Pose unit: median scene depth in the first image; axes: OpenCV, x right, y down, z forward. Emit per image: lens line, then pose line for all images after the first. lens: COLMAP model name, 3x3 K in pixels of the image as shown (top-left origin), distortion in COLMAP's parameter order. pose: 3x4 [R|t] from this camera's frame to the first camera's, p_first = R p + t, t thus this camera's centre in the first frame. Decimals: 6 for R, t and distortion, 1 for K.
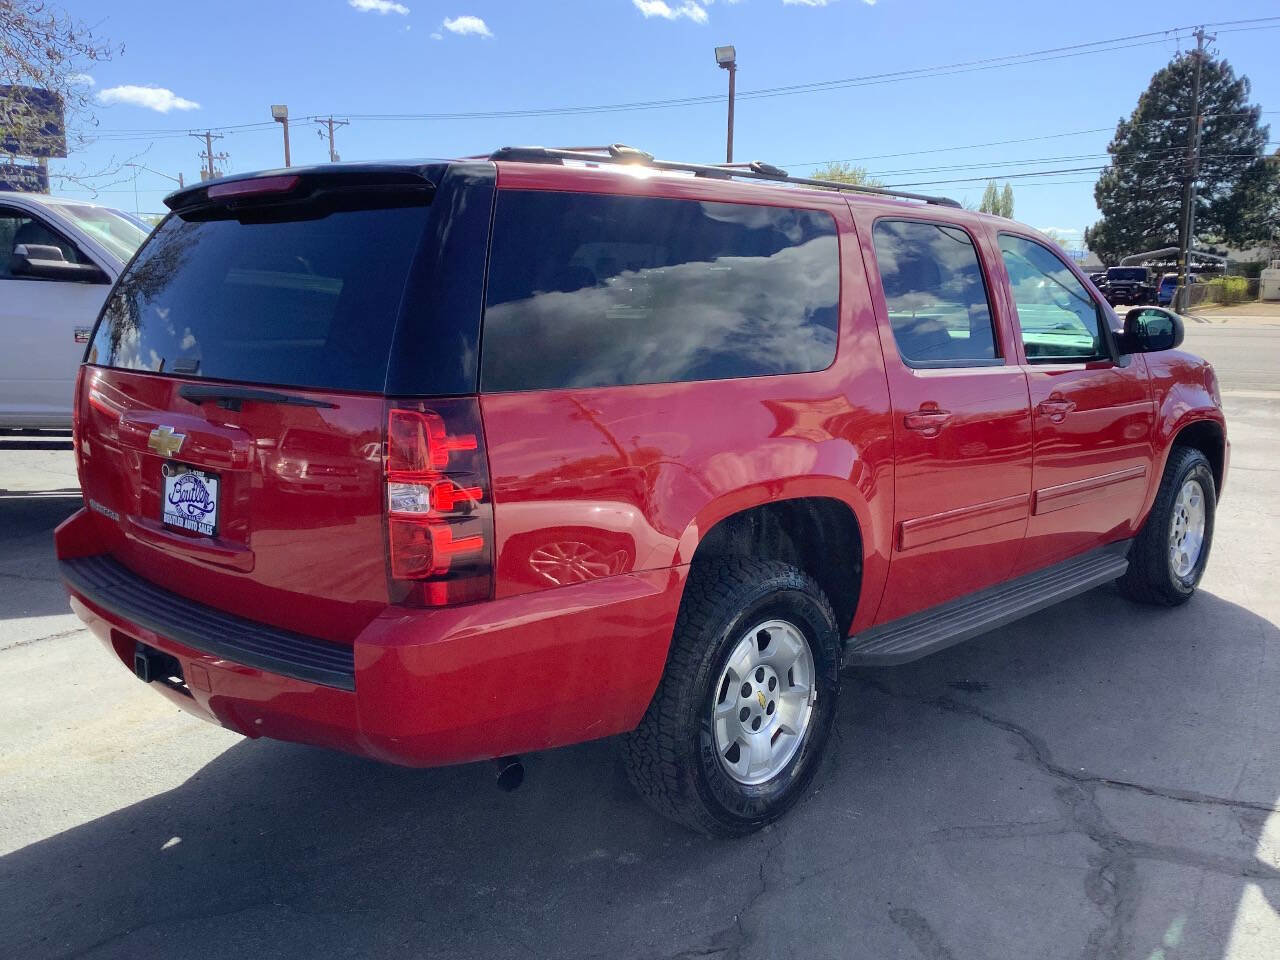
lens RADIAL K [[1161.3, 0, 637.6], [0, 1161.3, 466.0], [0, 0, 1]] dist [0.088512, -0.142322]
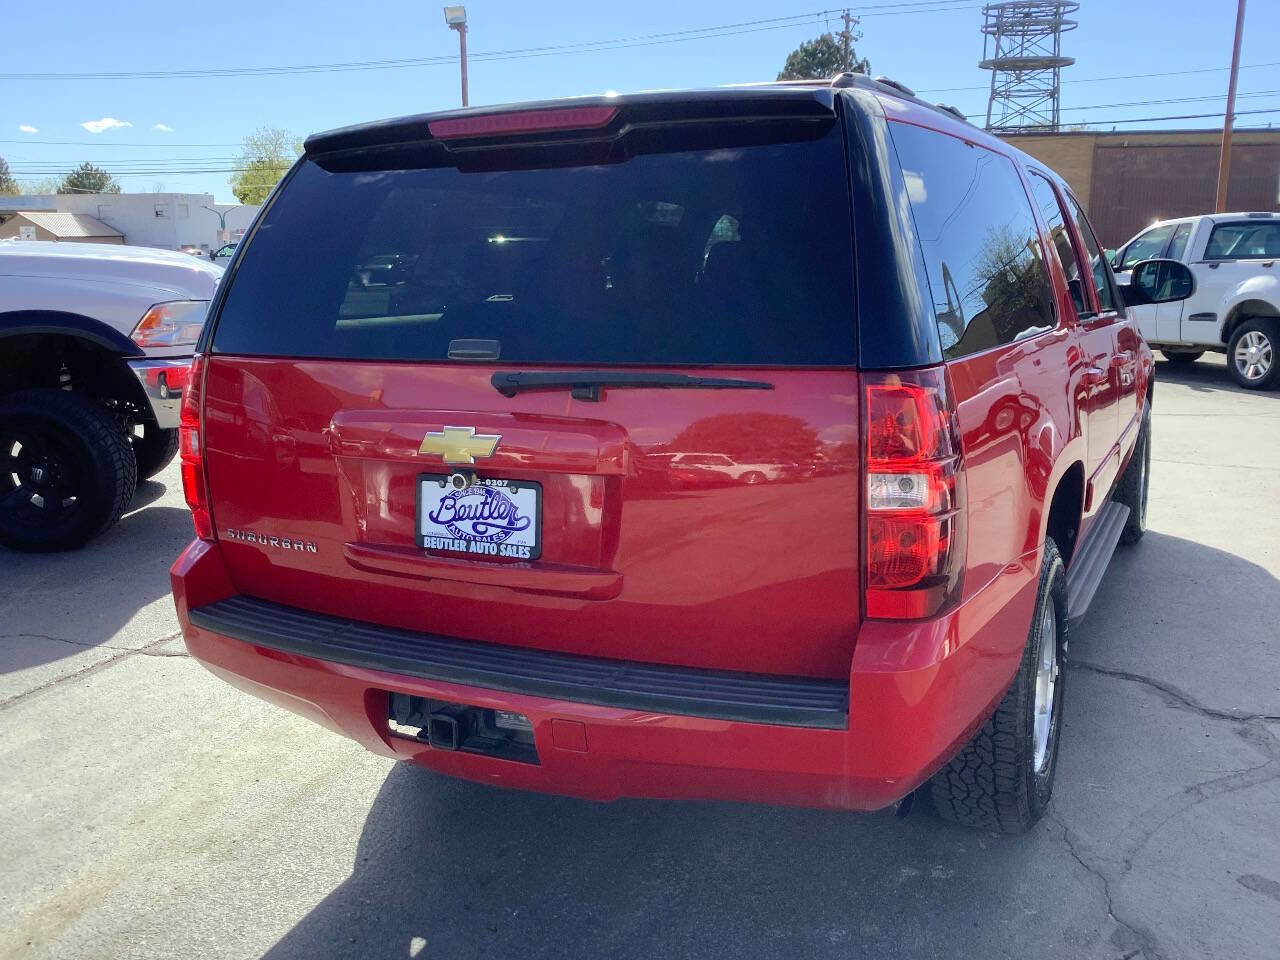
lens RADIAL K [[1161.3, 0, 637.6], [0, 1161.3, 466.0], [0, 0, 1]] dist [0.088512, -0.142322]
pose [[0.956565, -0.070253, 0.282928, -0.414117], [0.064086, 0.997463, 0.031007, -0.019163], [-0.284388, -0.011529, 0.958640, 0.175885]]
